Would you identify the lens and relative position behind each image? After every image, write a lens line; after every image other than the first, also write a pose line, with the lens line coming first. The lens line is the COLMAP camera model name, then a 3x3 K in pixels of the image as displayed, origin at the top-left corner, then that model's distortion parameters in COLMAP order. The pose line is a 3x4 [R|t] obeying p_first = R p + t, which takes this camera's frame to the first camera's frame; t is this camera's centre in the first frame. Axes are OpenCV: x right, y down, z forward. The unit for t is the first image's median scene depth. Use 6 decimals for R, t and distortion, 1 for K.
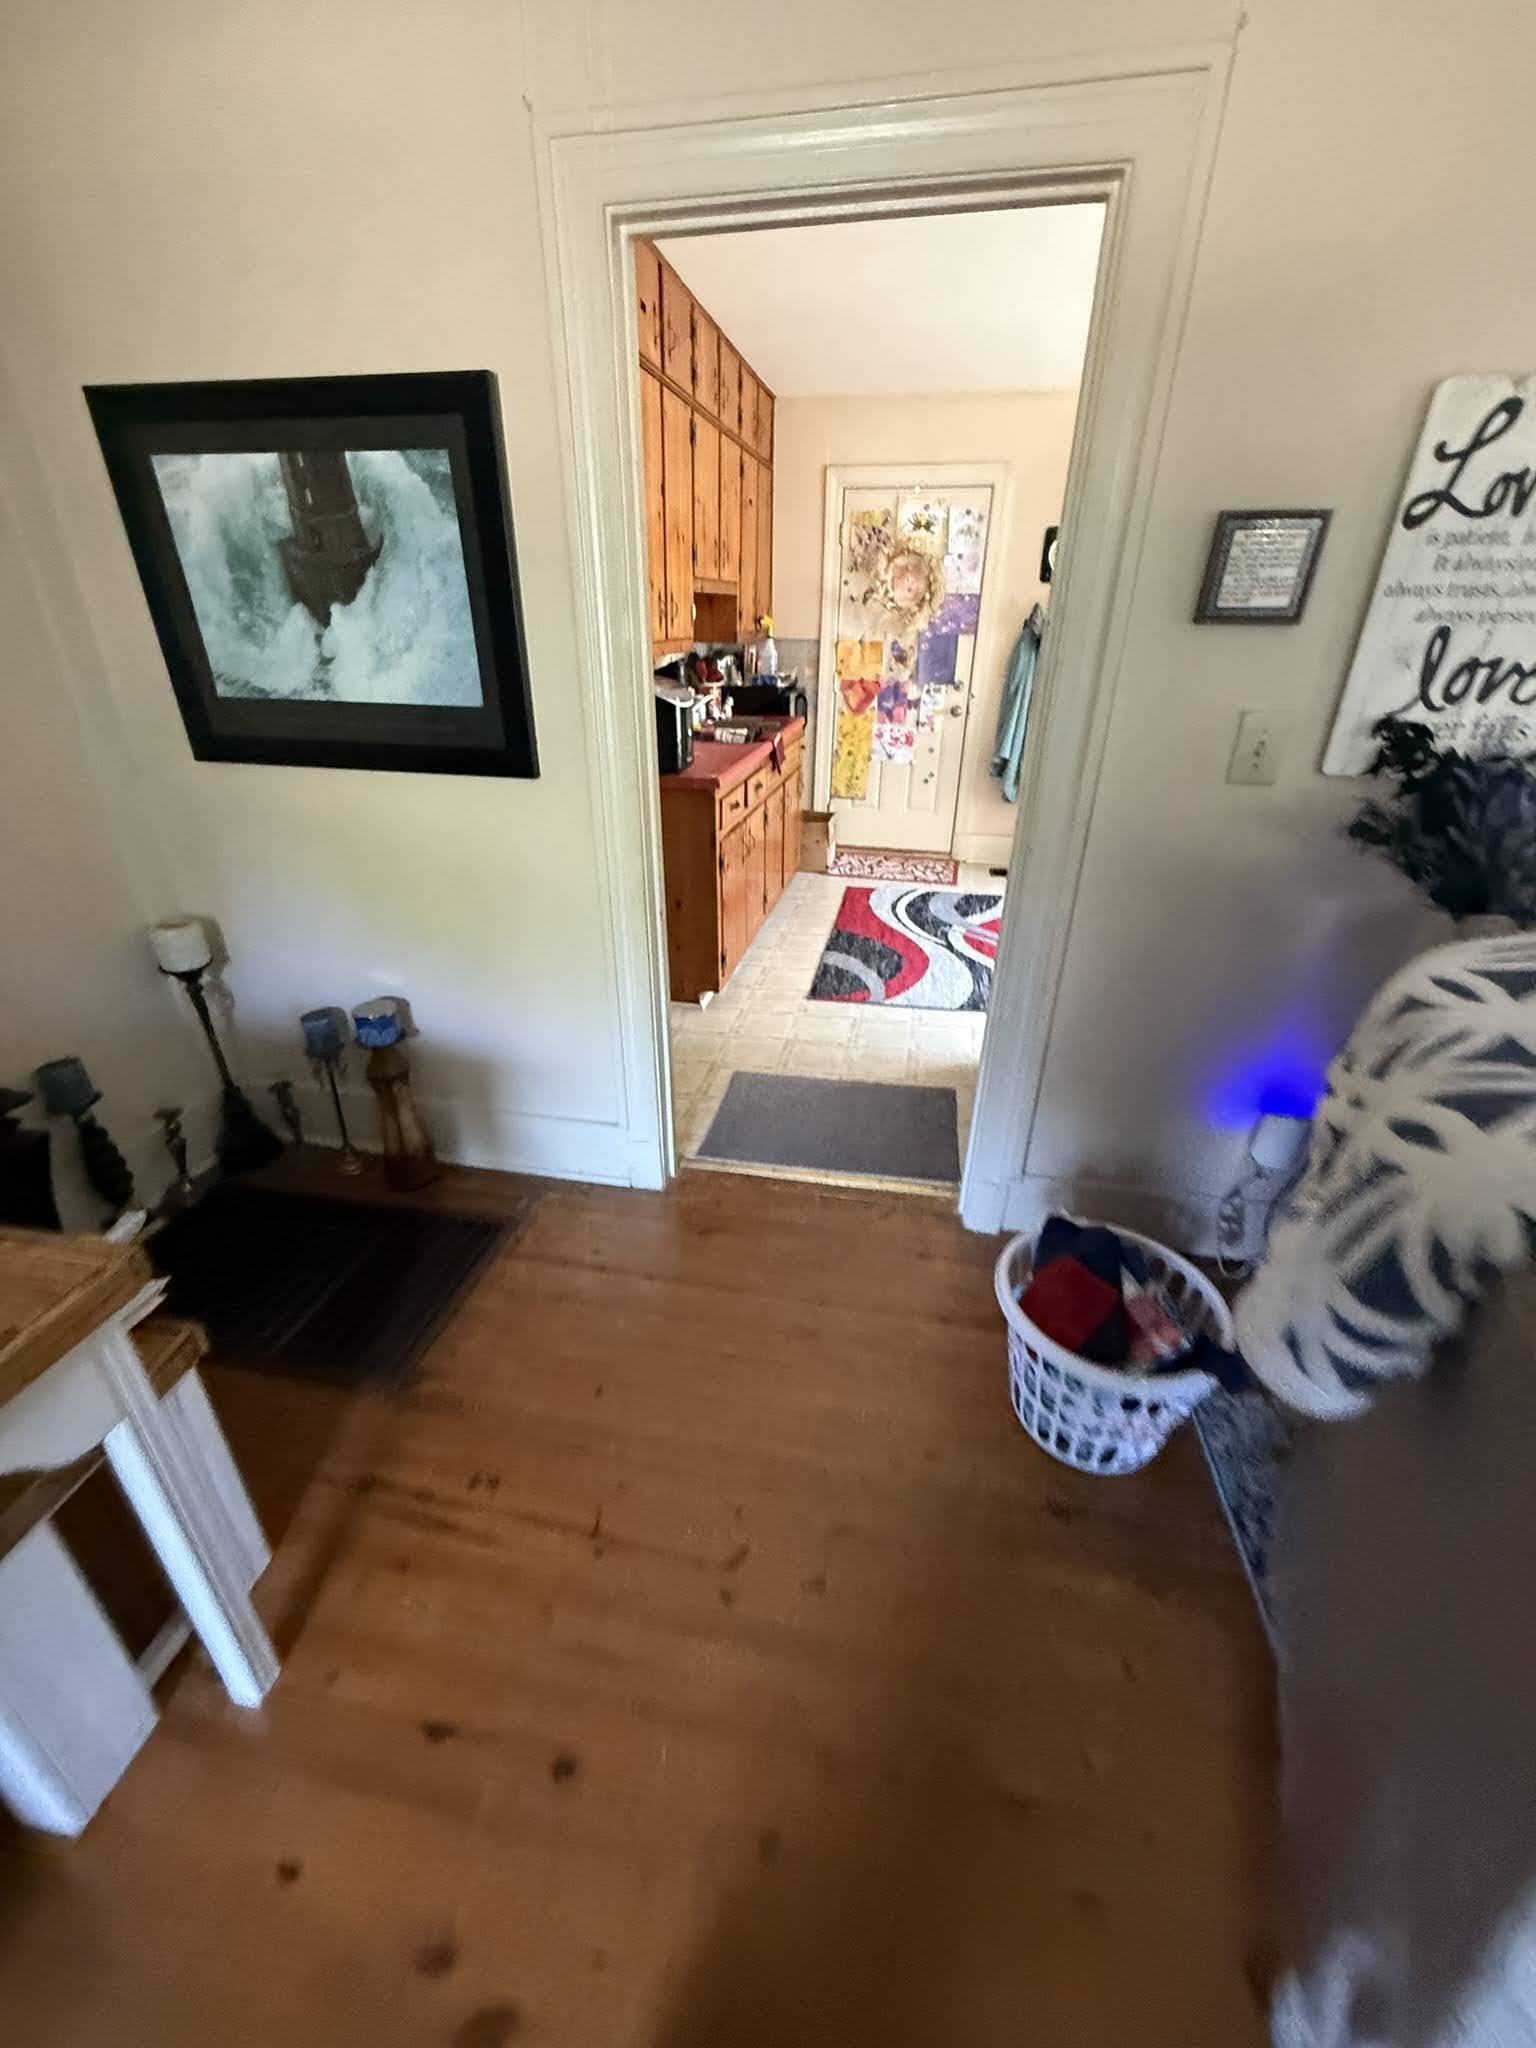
lens RADIAL K [[821.3, 0, 763.3], [0, 821.3, 1020.2], [0, 0, 1]] dist [-0.003517, 0.001077]
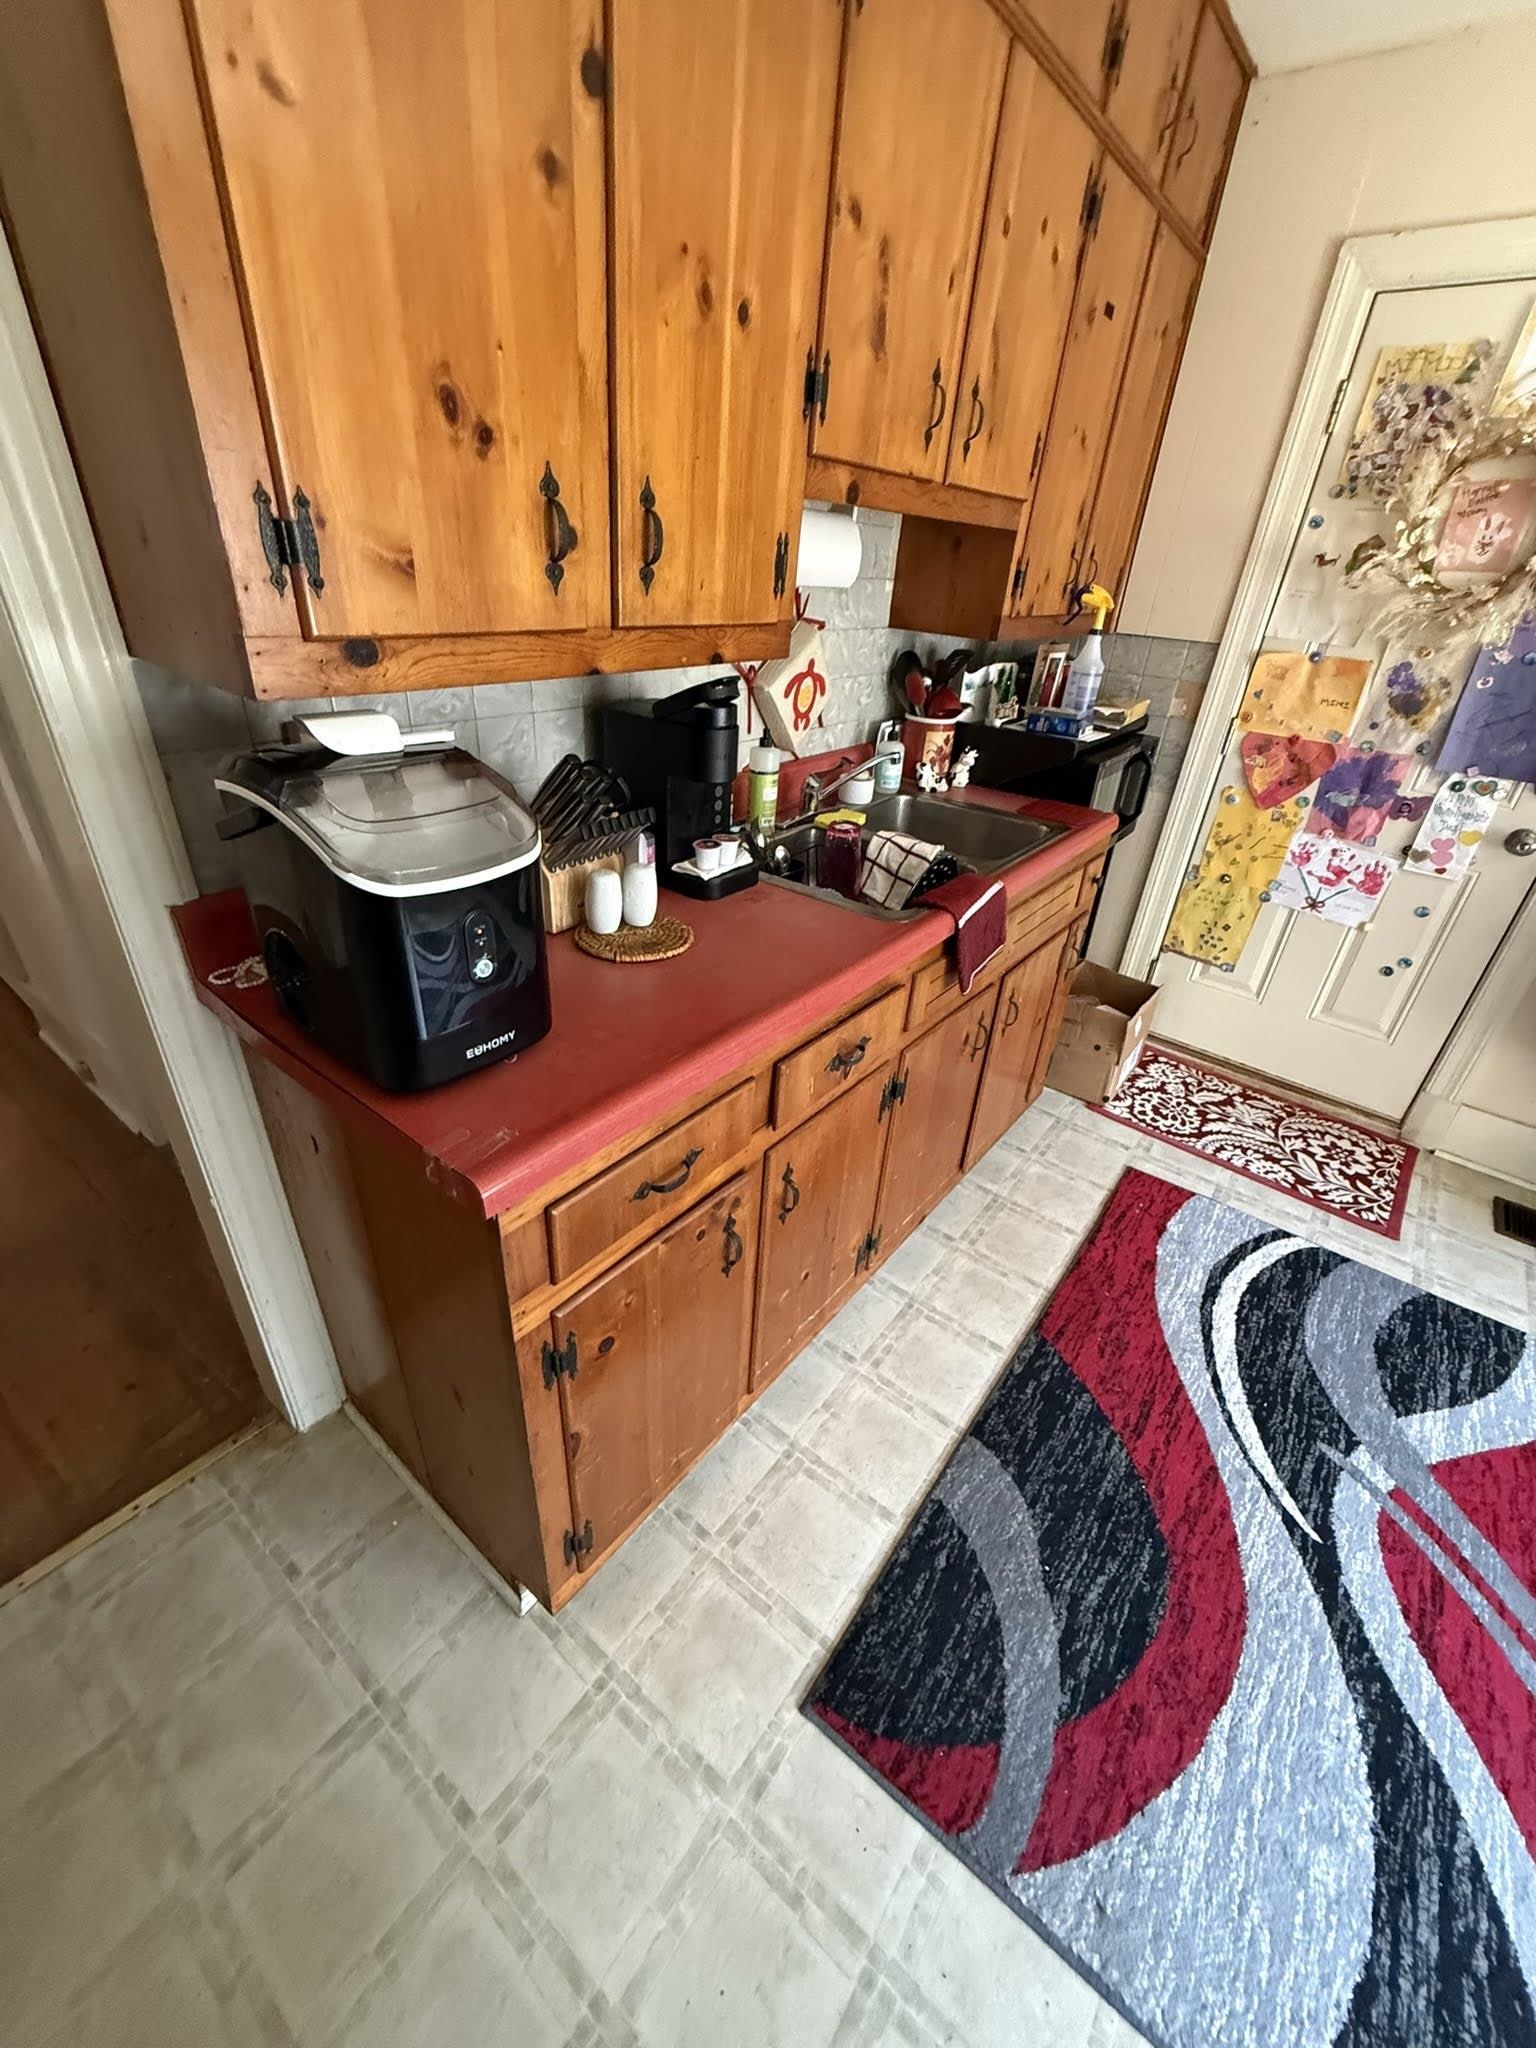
lens RADIAL K [[821.3, 0, 764.1], [0, 821.3, 1018.6], [0, 0, 1]] dist [-0.003517, 0.001077]
pose [[0.894577, 0.258060, -0.364880, 0.064913], [-0.244471, 0.966025, 0.083846, -0.238092], [0.374120, 0.014196, 0.927271, 0.481307]]
